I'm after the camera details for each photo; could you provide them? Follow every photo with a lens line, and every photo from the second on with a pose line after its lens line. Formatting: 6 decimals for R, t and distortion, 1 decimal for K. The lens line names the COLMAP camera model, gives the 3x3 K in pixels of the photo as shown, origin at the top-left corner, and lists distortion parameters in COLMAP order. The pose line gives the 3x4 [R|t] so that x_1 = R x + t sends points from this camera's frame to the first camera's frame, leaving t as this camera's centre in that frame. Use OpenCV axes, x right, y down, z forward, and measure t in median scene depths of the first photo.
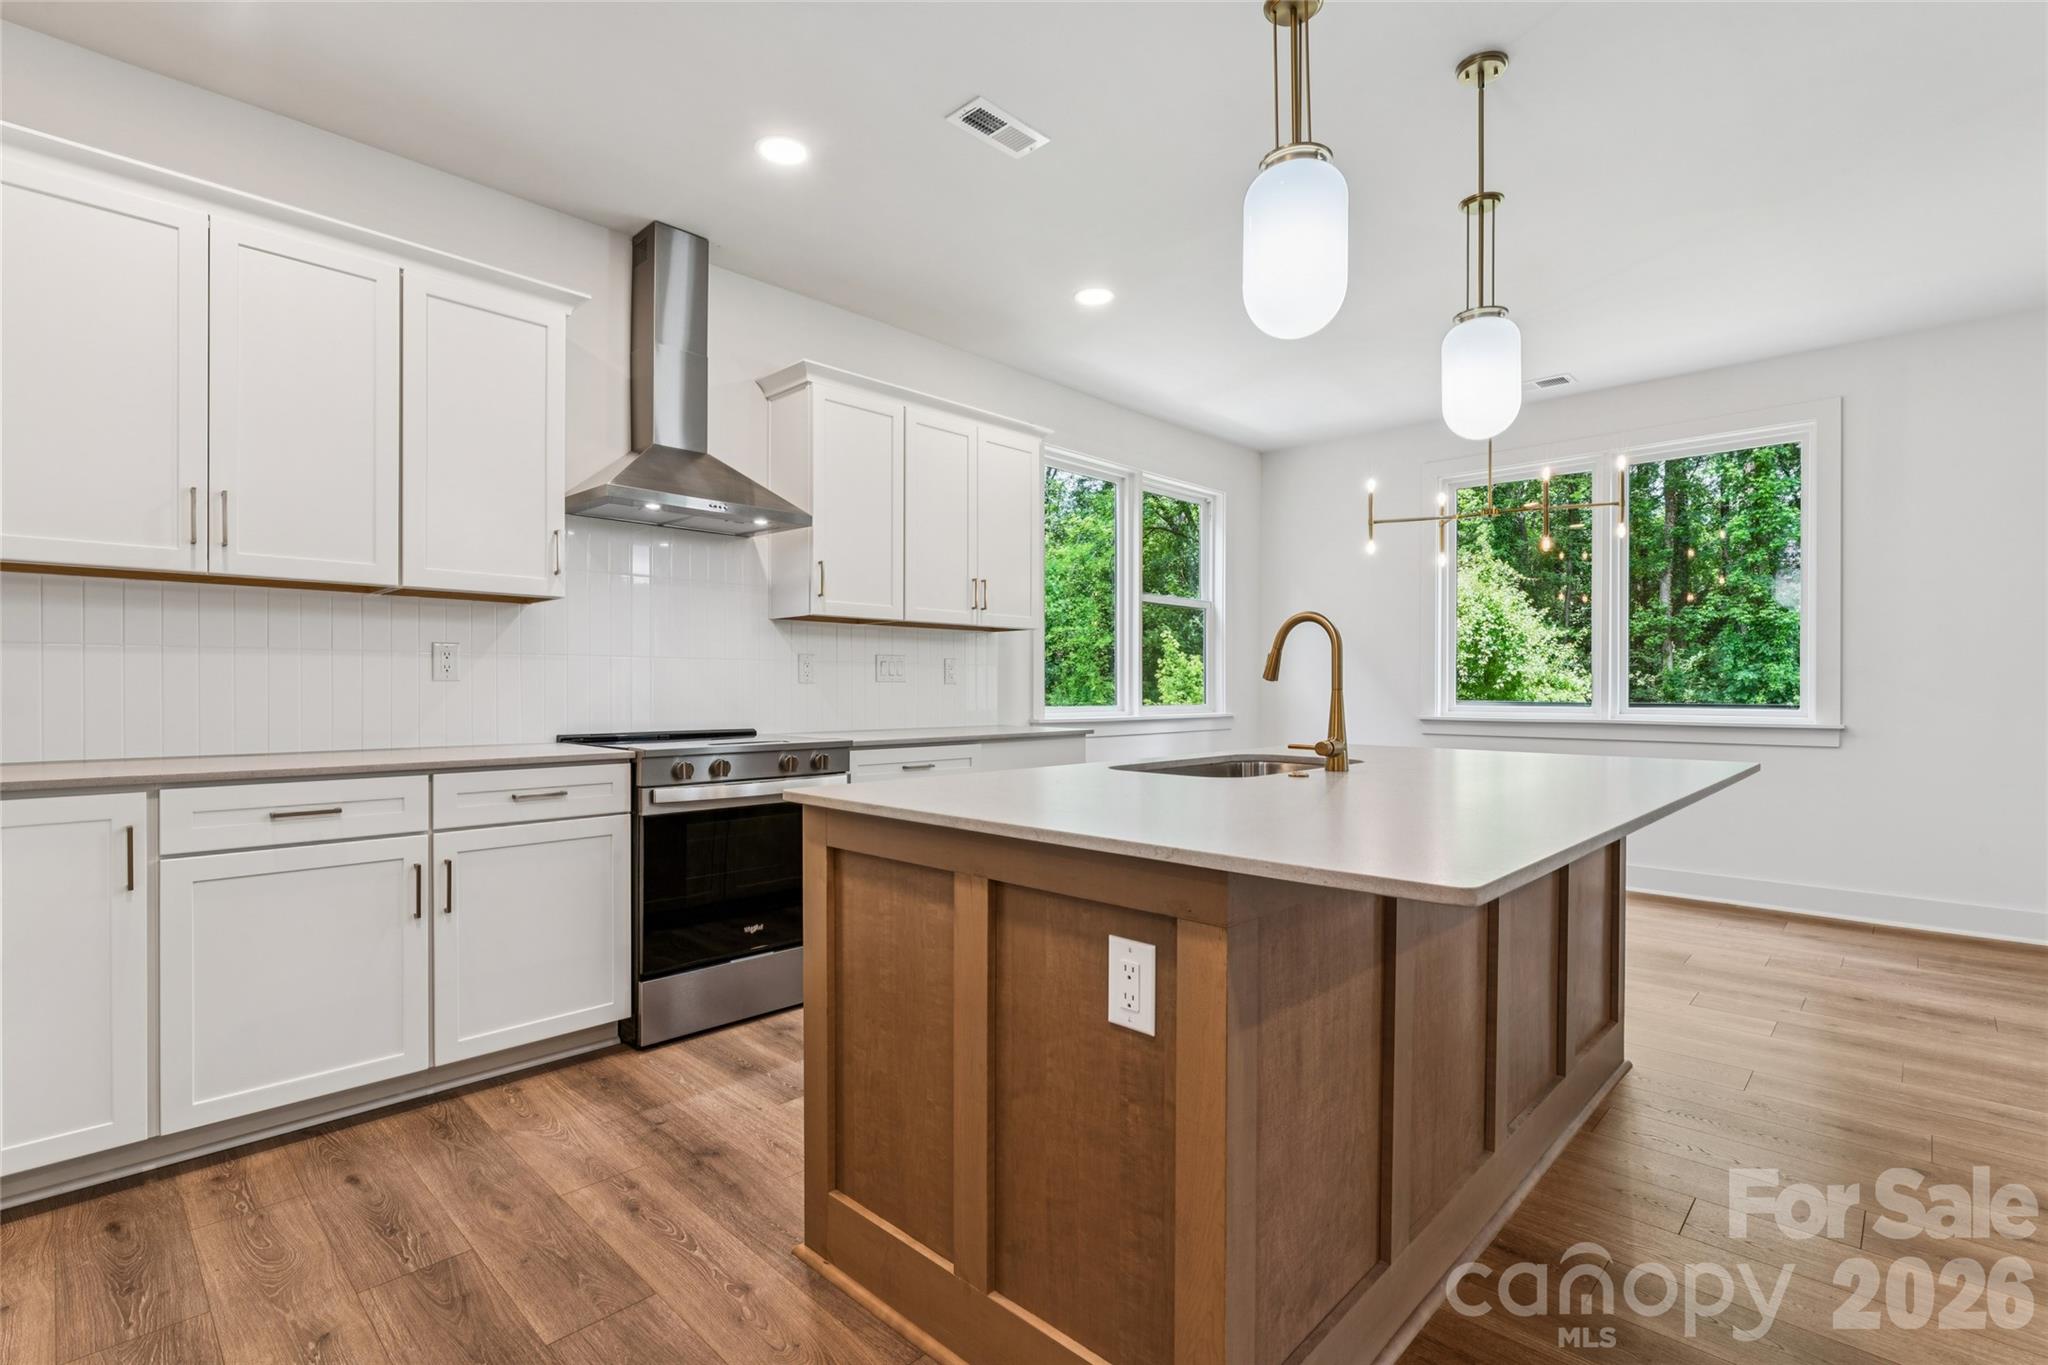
lens RADIAL K [[943.2, 0, 1030.9], [0, 943.2, 686.5], [0, 0, 1]] dist [0.001420, -0.001525]
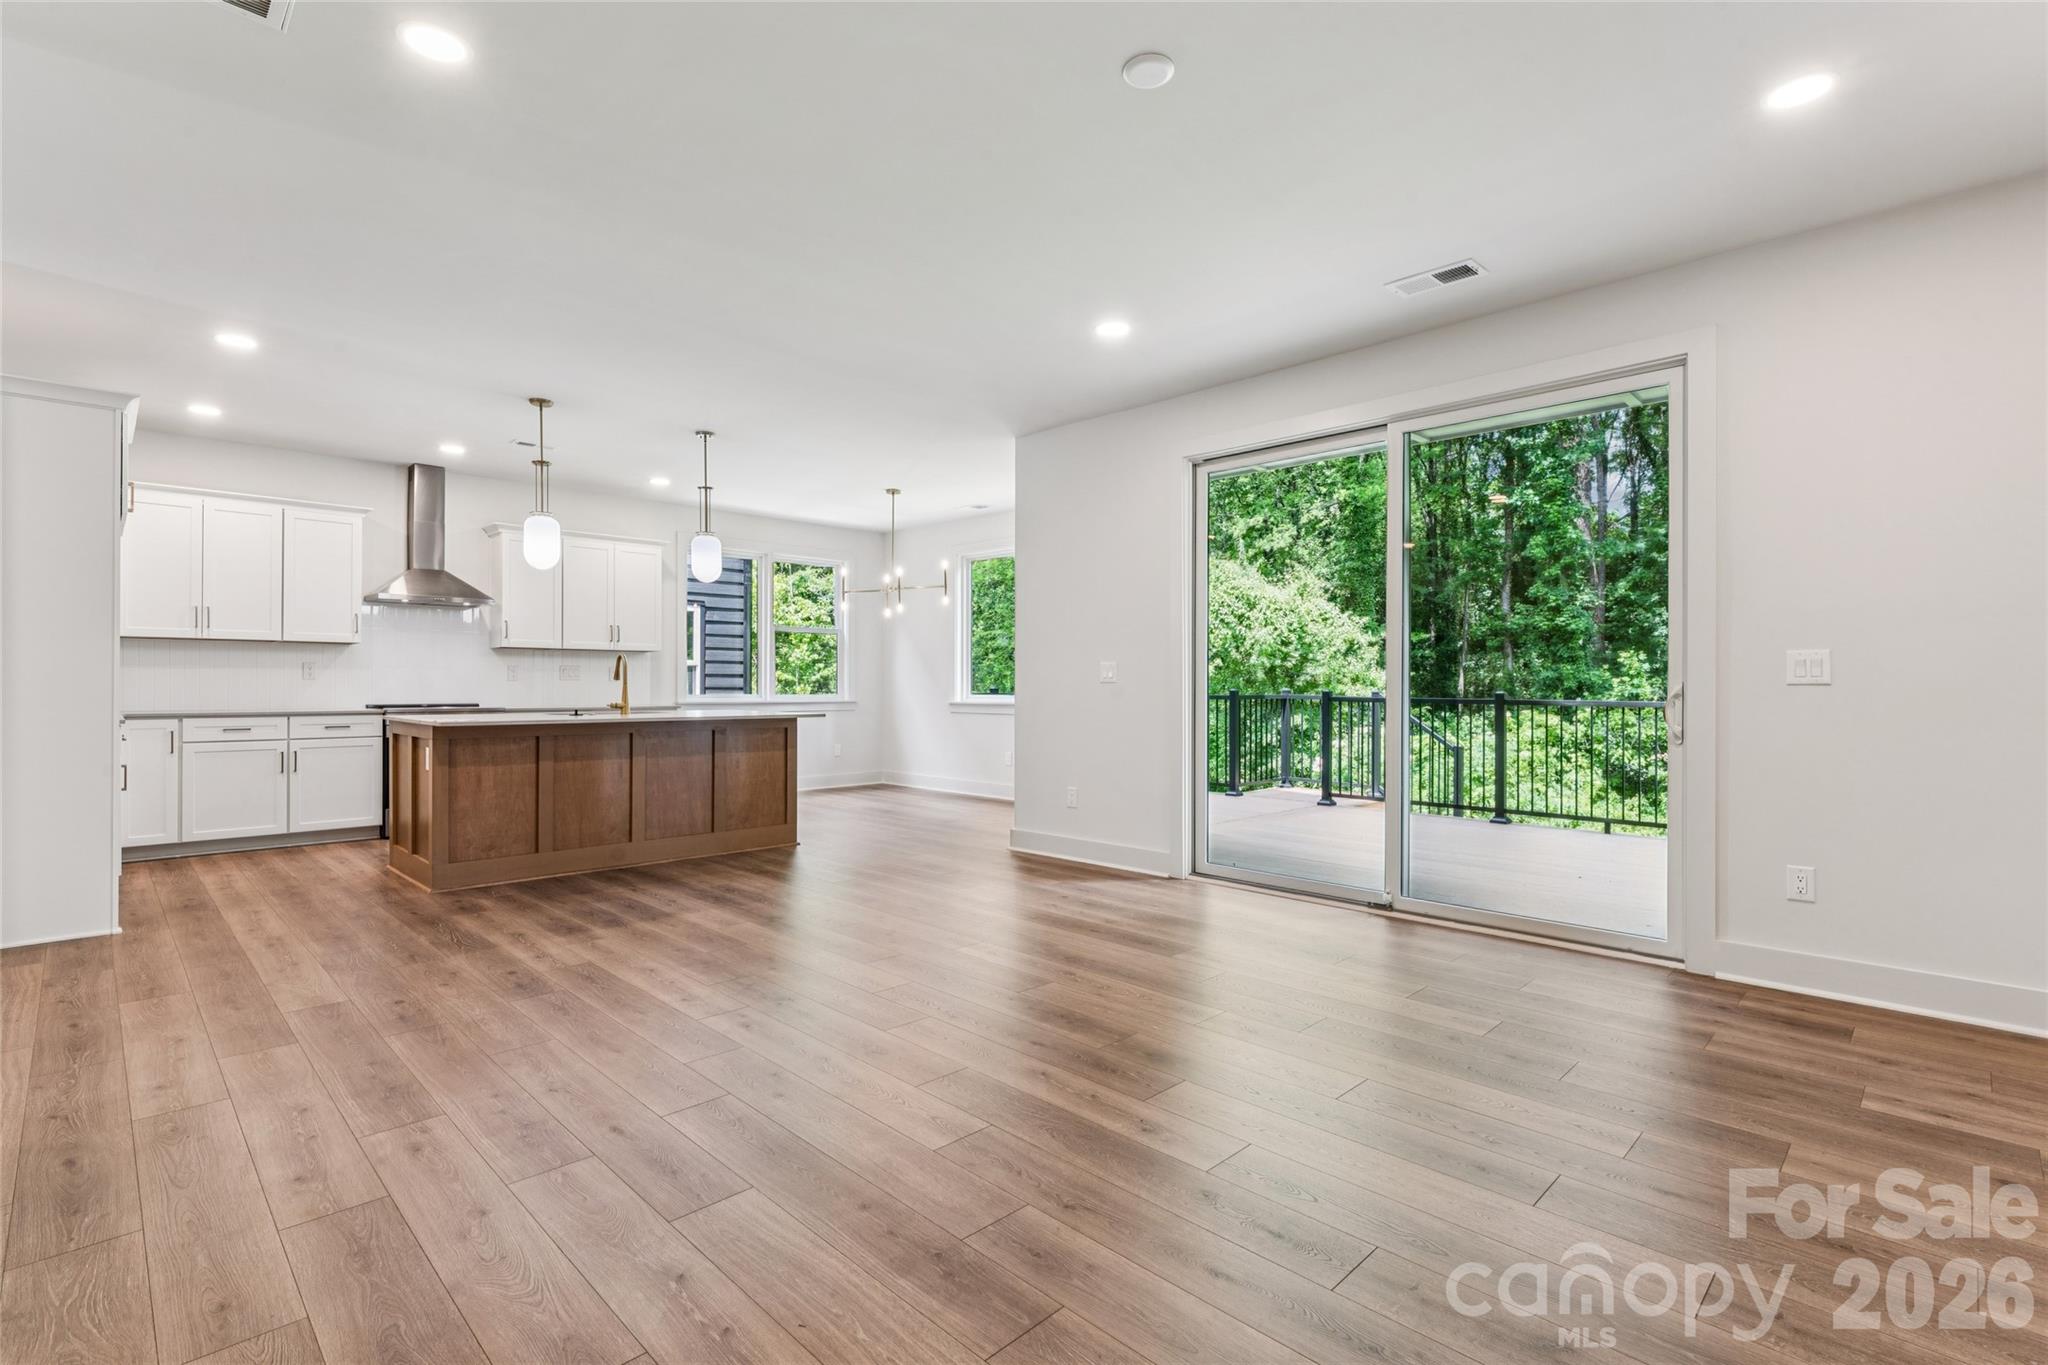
lens RADIAL K [[943.2, 0, 1028.3], [0, 943.2, 681.3], [0, 0, 1]] dist [0.001420, -0.001525]
pose [[0.999745, 0.001257, -0.022567, 0.755509], [-0.001317, 0.999996, -0.002647, 0.001018], [0.022564, 0.002676, 0.999742, -0.798694]]
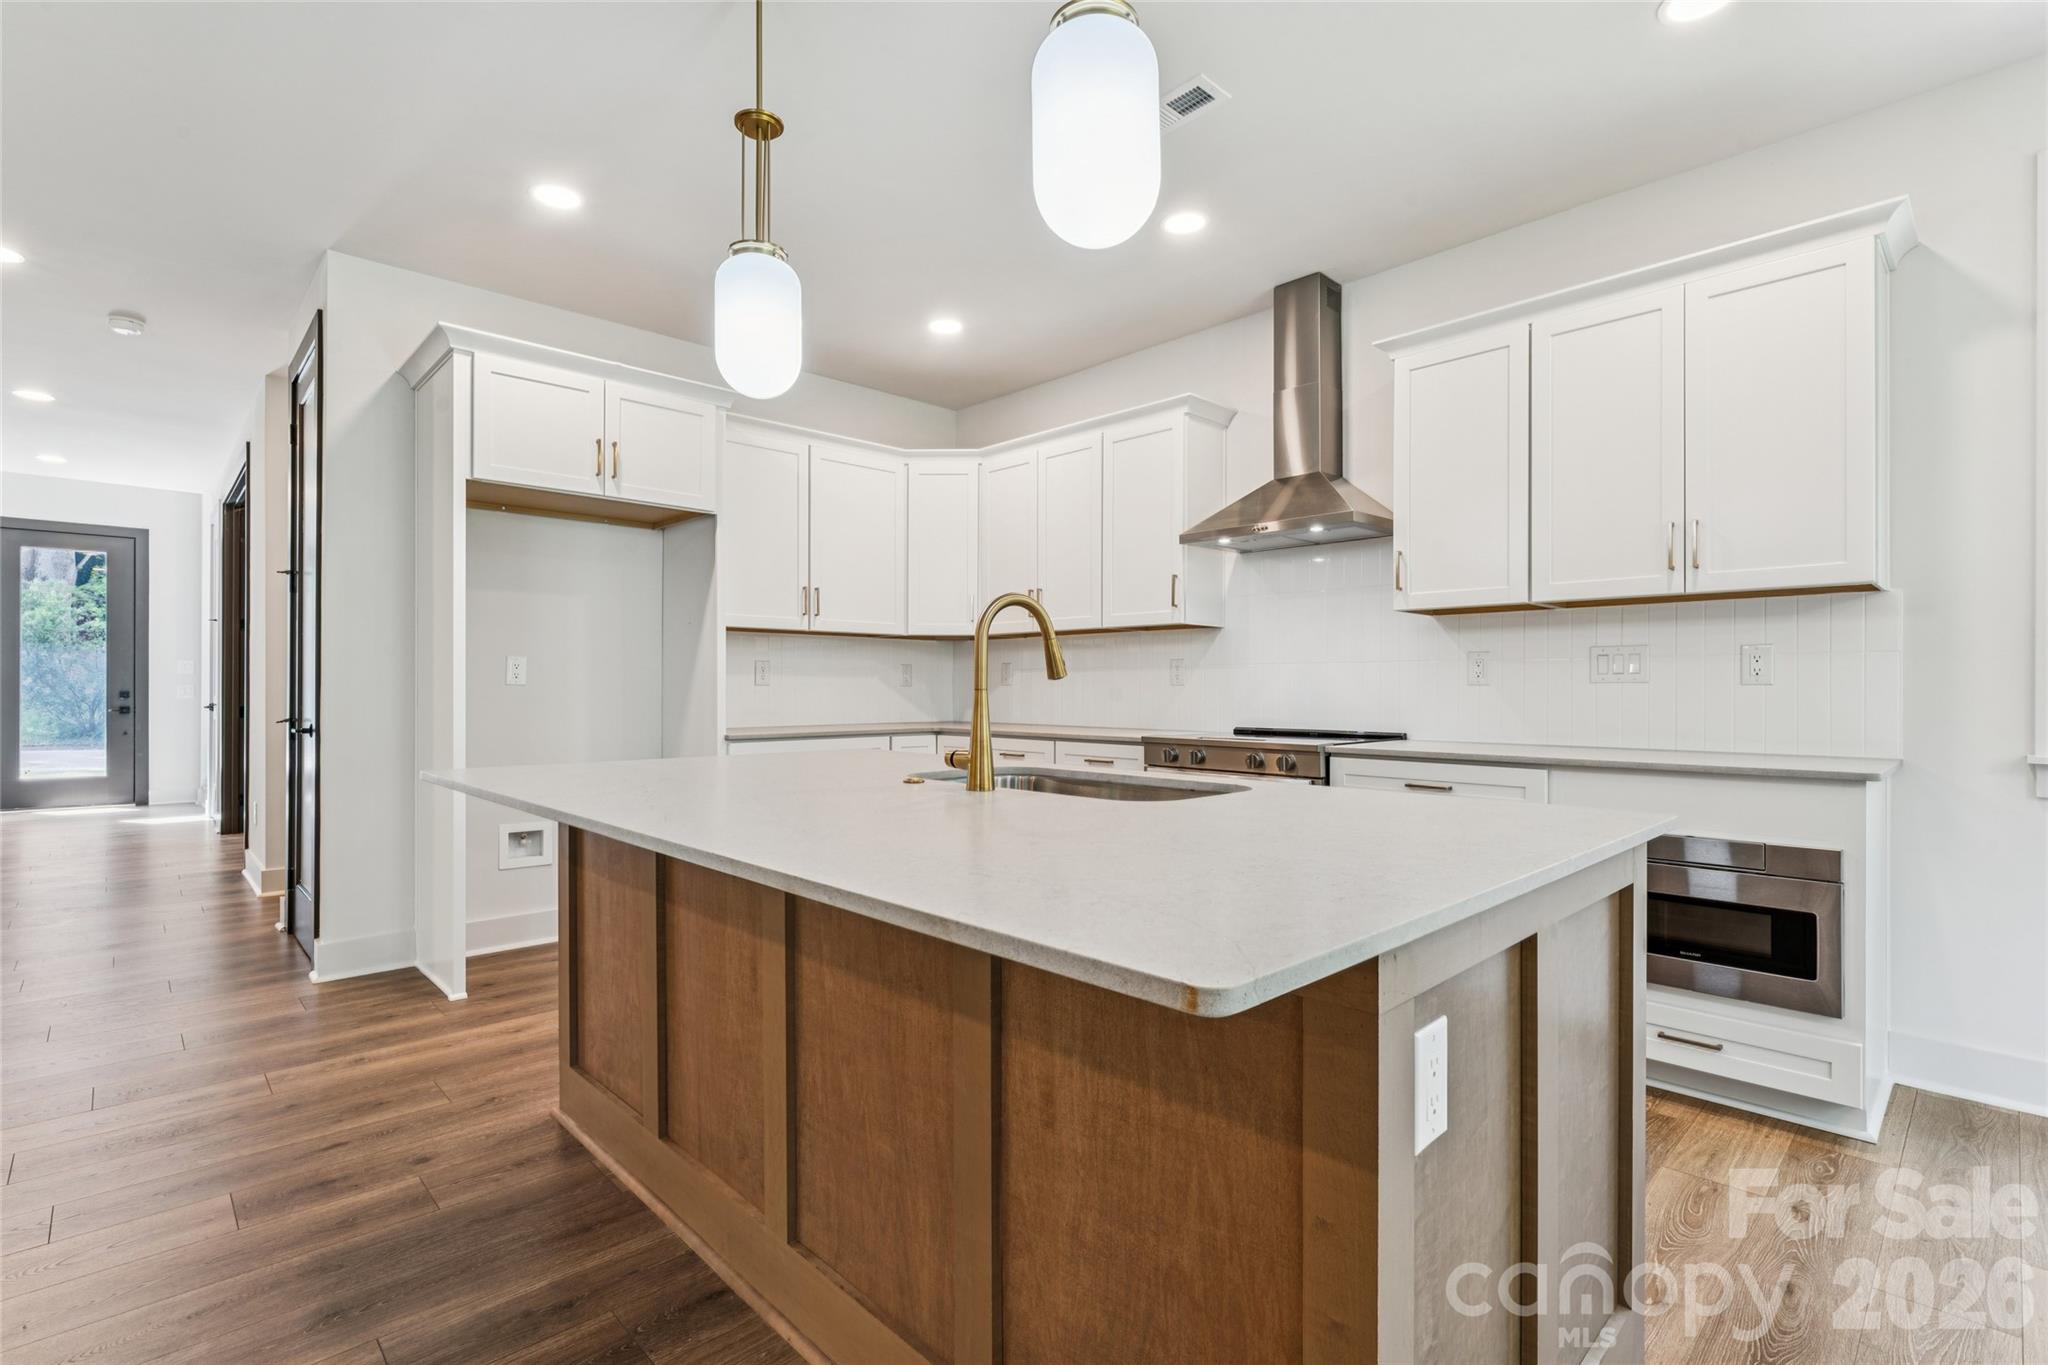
lens RADIAL K [[943.2, 0, 1013.6], [0, 943.2, 692.4], [0, 0, 1]] dist [0.001420, -0.001525]
pose [[-0.052028, 0.002803, -0.998642, 0.568532], [-0.000821, 0.999996, 0.002849, 0.000990], [0.998645, 0.000968, -0.052026, 0.543551]]
